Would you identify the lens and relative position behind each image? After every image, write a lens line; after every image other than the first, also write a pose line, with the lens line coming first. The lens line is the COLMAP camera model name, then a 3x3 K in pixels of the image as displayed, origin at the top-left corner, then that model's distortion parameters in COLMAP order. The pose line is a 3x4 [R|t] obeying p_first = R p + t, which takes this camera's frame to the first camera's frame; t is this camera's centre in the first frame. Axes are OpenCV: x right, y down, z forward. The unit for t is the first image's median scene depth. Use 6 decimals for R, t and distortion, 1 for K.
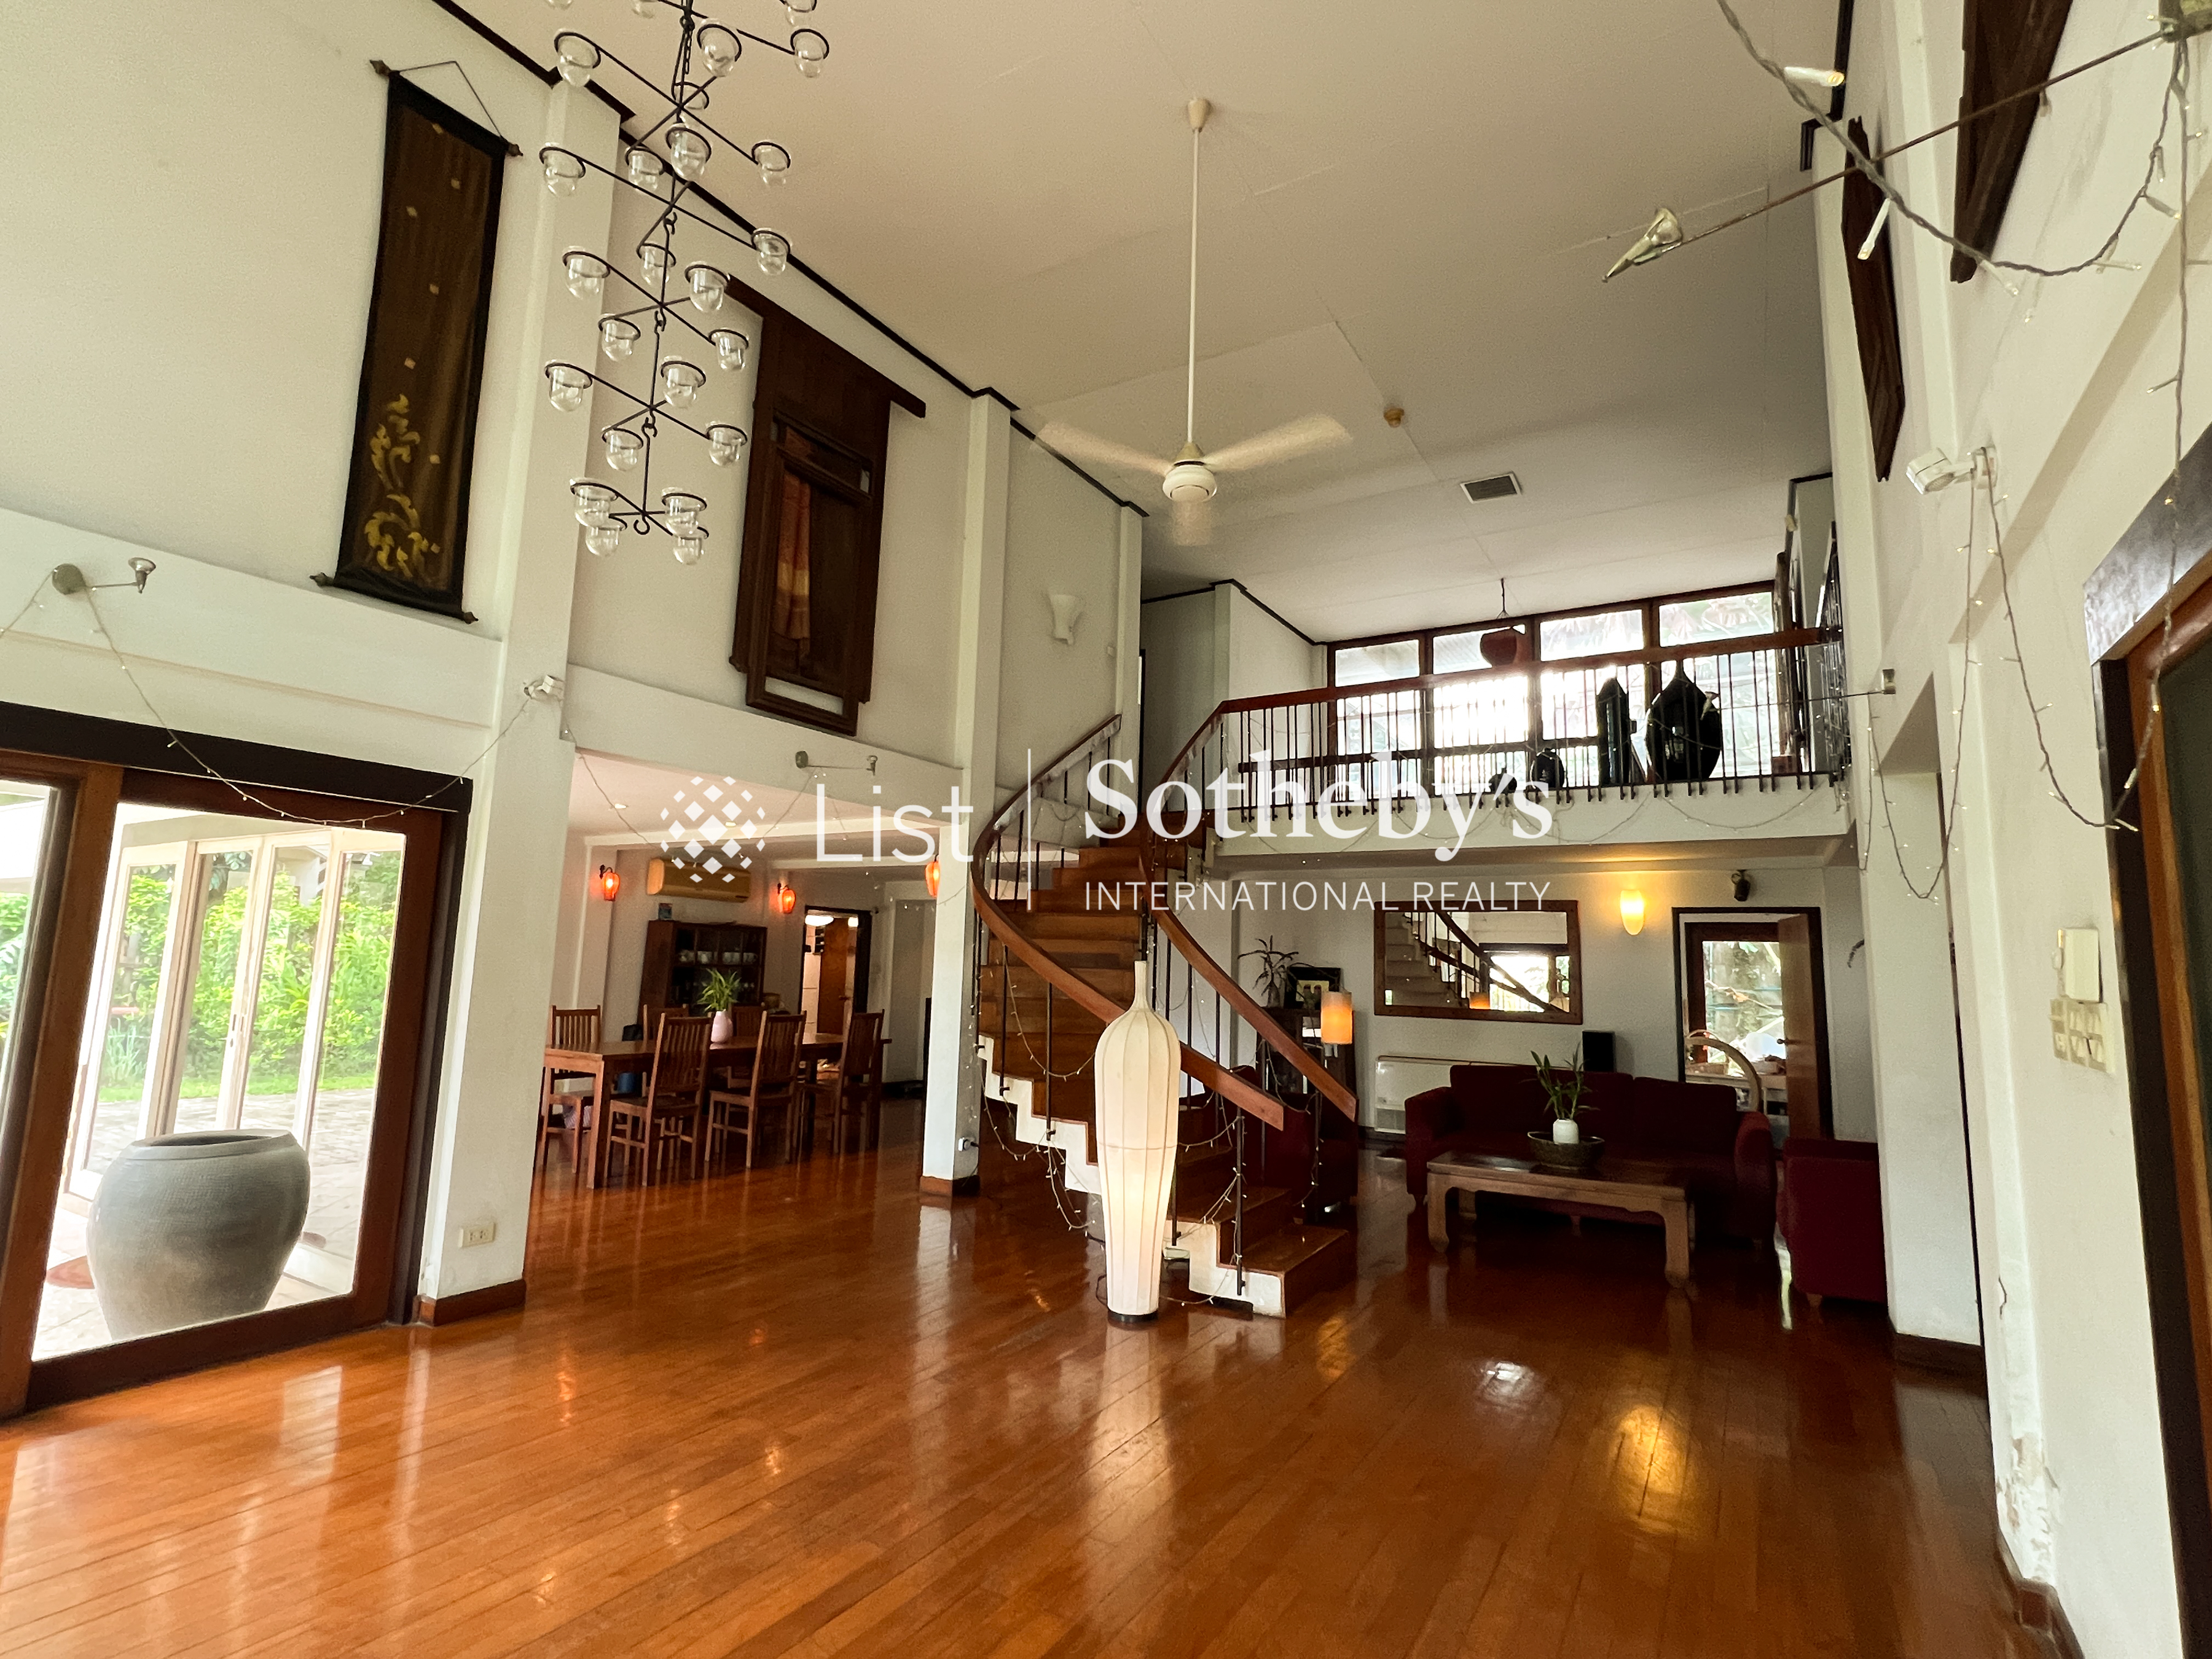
lens RADIAL K [[1038.5, 0, 1107.0], [0, 1038.5, 831.5], [0, 0, 1]] dist [0.000075, -0.000011]
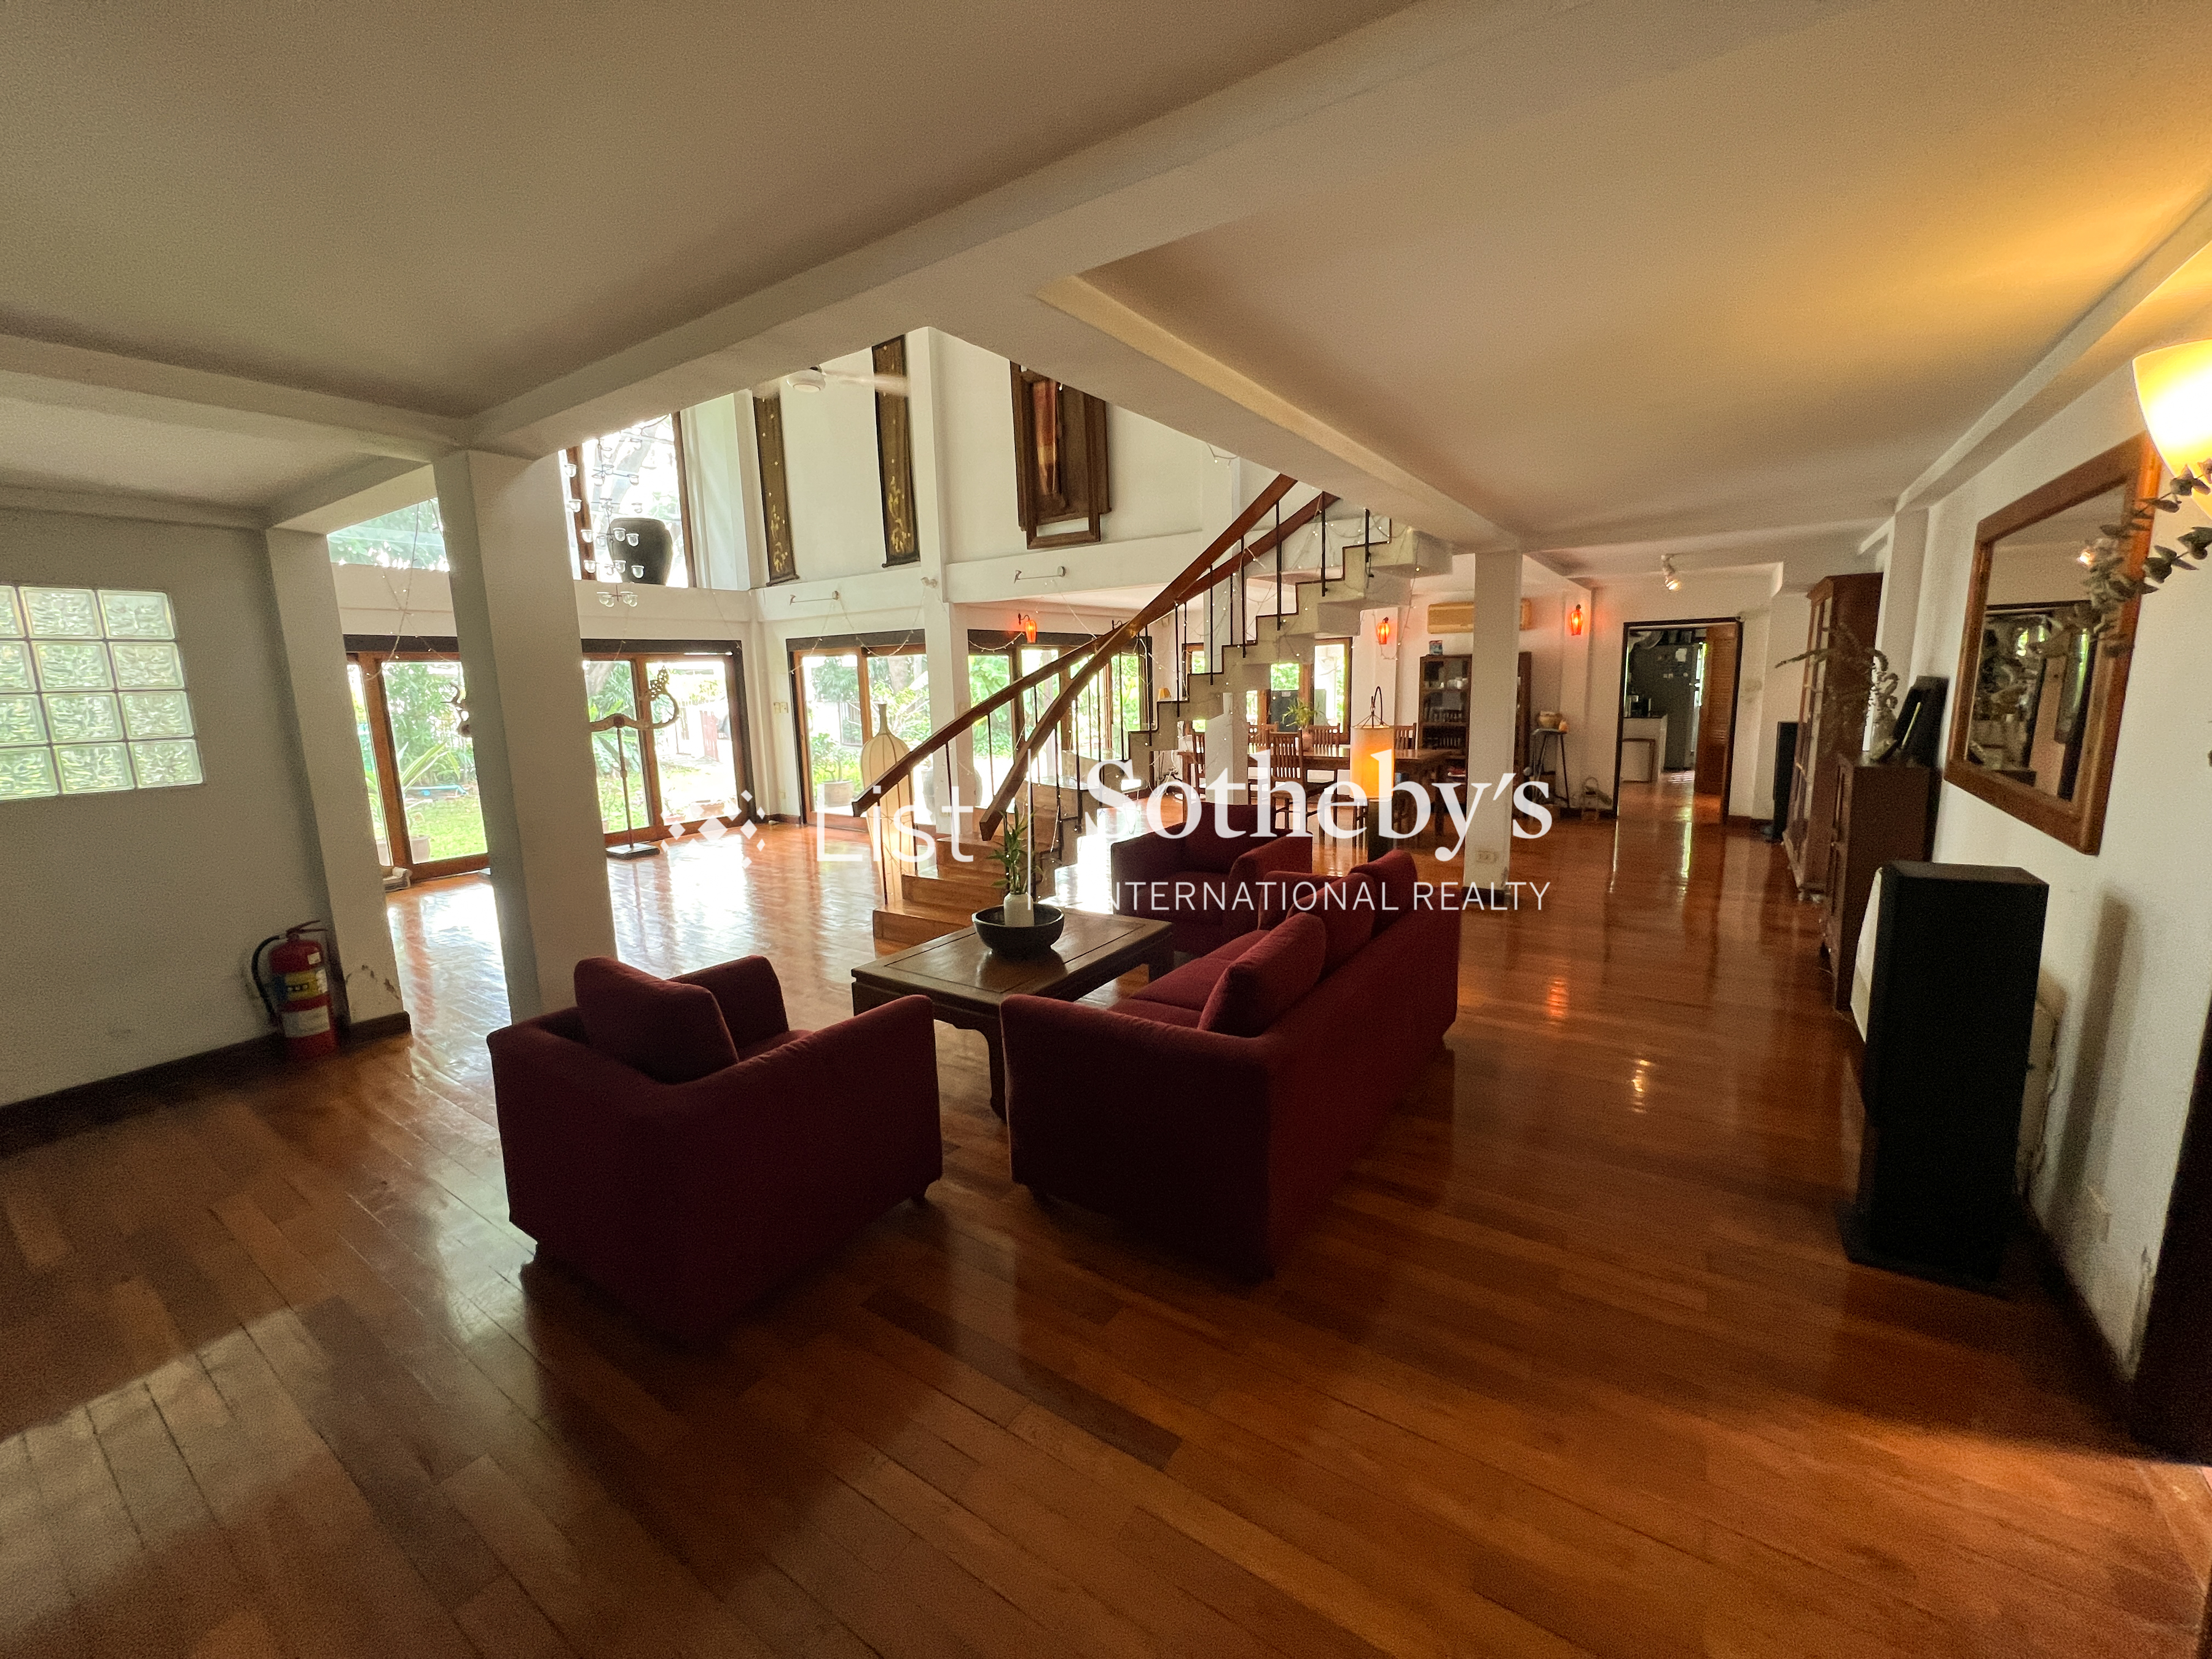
lens RADIAL K [[892.7, 0, 1105.1], [0, 892.7, 829.1], [0, 0, 1]] dist [-0.000875, -0.000116]
pose [[-0.043316, 0.137569, -0.989545, 1.544928], [0.155798, 0.979287, 0.129323, 0.210920], [0.986839, -0.148568, -0.063851, 1.528390]]
